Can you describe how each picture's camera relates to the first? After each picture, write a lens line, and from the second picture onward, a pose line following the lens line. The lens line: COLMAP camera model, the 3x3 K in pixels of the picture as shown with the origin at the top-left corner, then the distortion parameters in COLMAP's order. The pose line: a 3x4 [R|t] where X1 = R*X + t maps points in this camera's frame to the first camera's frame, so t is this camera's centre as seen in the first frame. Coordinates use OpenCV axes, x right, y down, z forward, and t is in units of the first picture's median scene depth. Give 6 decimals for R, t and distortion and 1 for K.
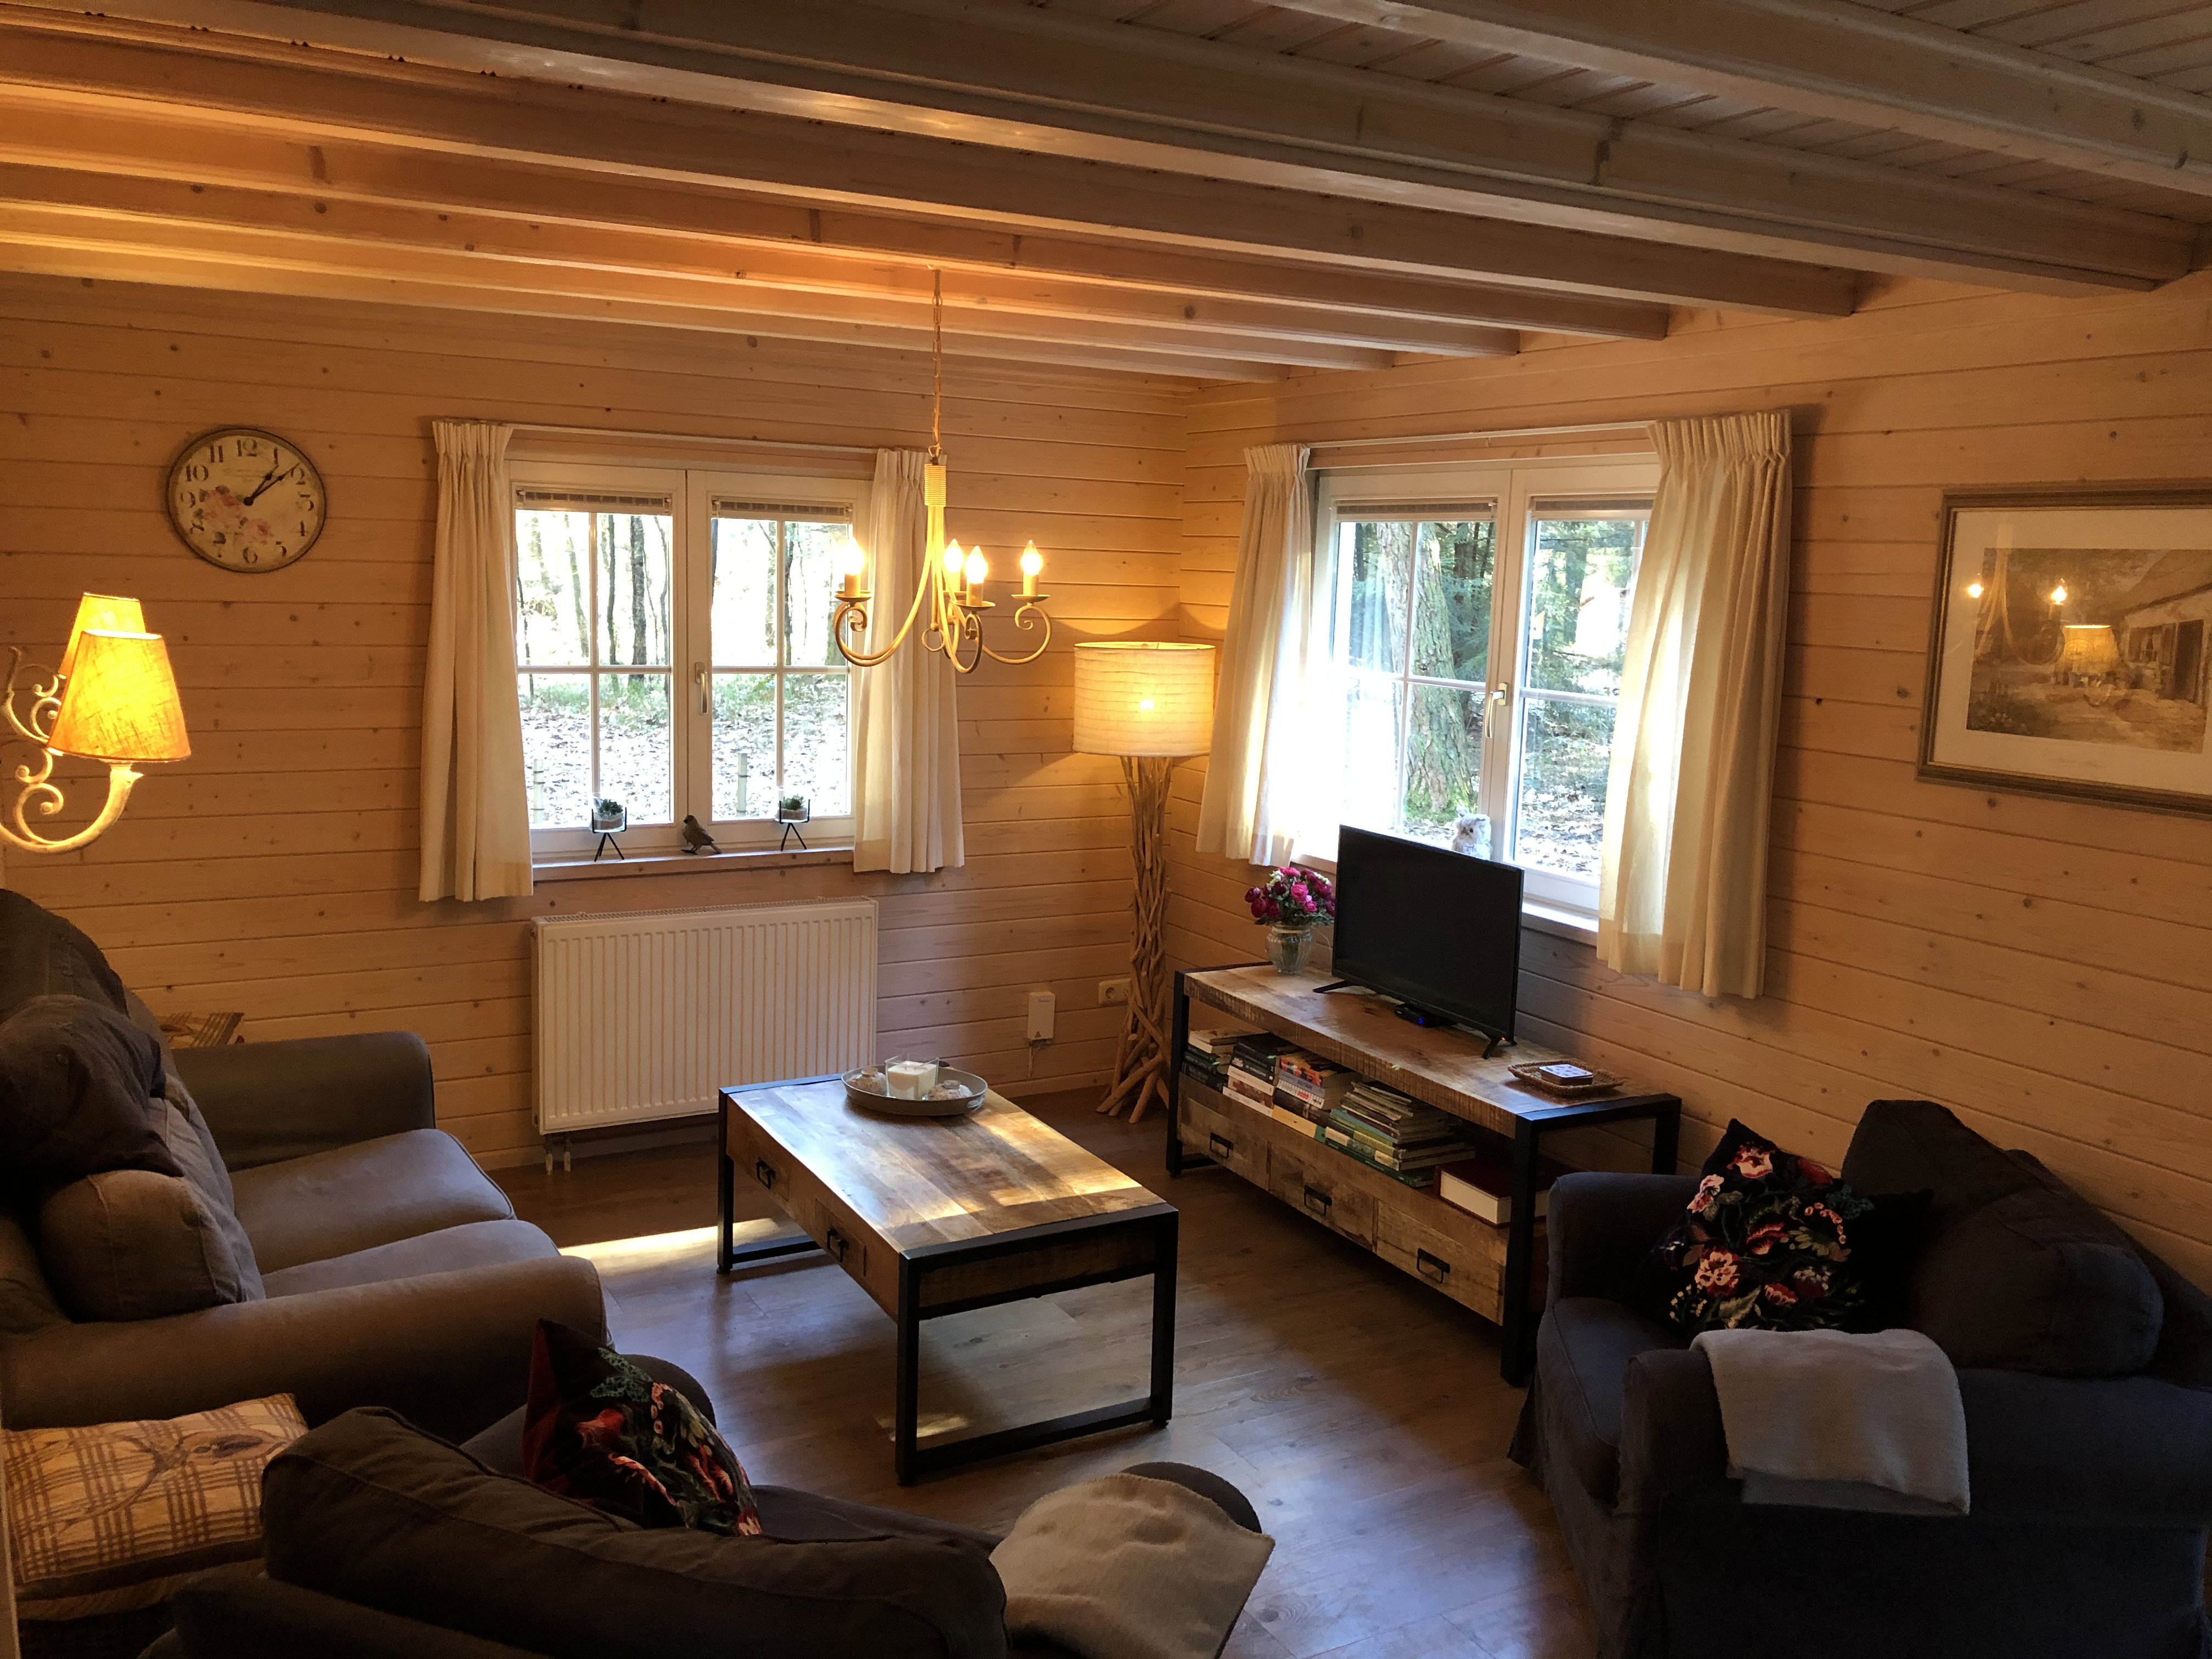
lens RADIAL K [[1847.1, 0, 1106.0], [0, 1847.1, 829.5], [0, 0, 1]] dist [0.002237, 0.007438]
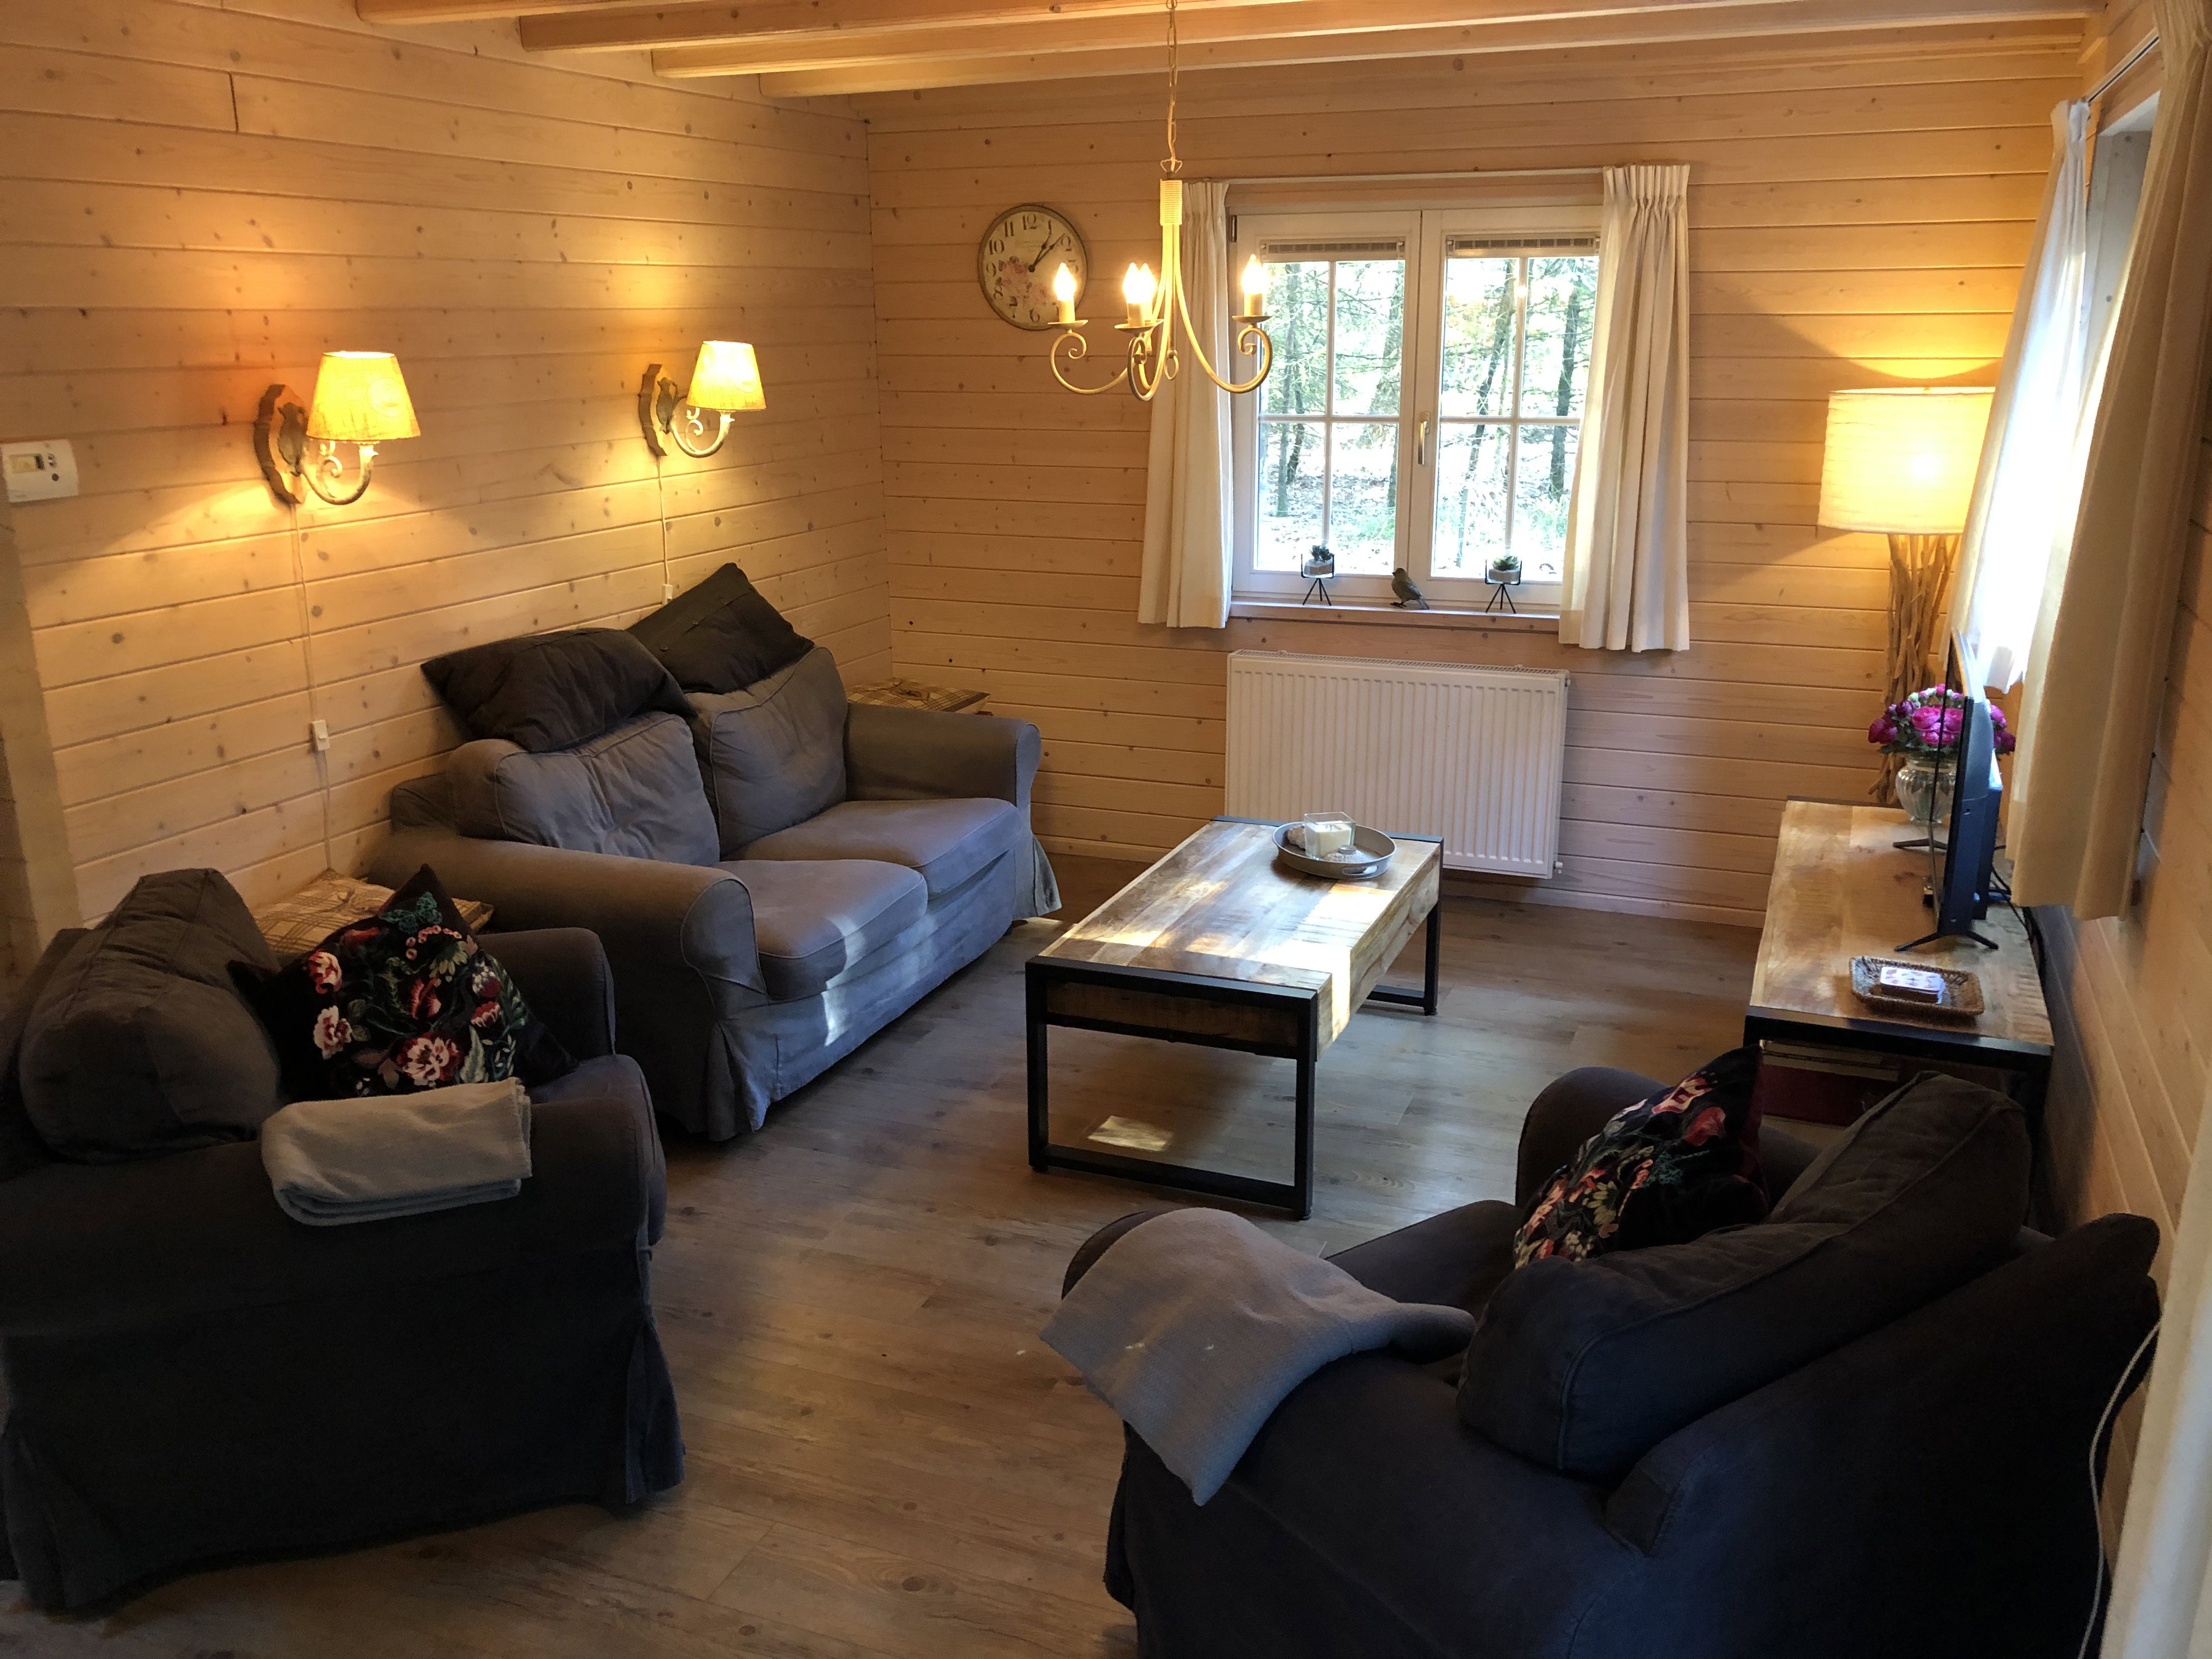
lens RADIAL K [[1836.8, 0, 1106.0], [0, 1836.8, 829.5], [0, 0, 1]] dist [0.020674, -0.001745]
pose [[0.614458, 0.174070, -0.769507, 0.479517], [-0.090498, 0.984469, 0.150434, -0.003522], [0.783742, -0.022797, 0.620668, 0.257023]]
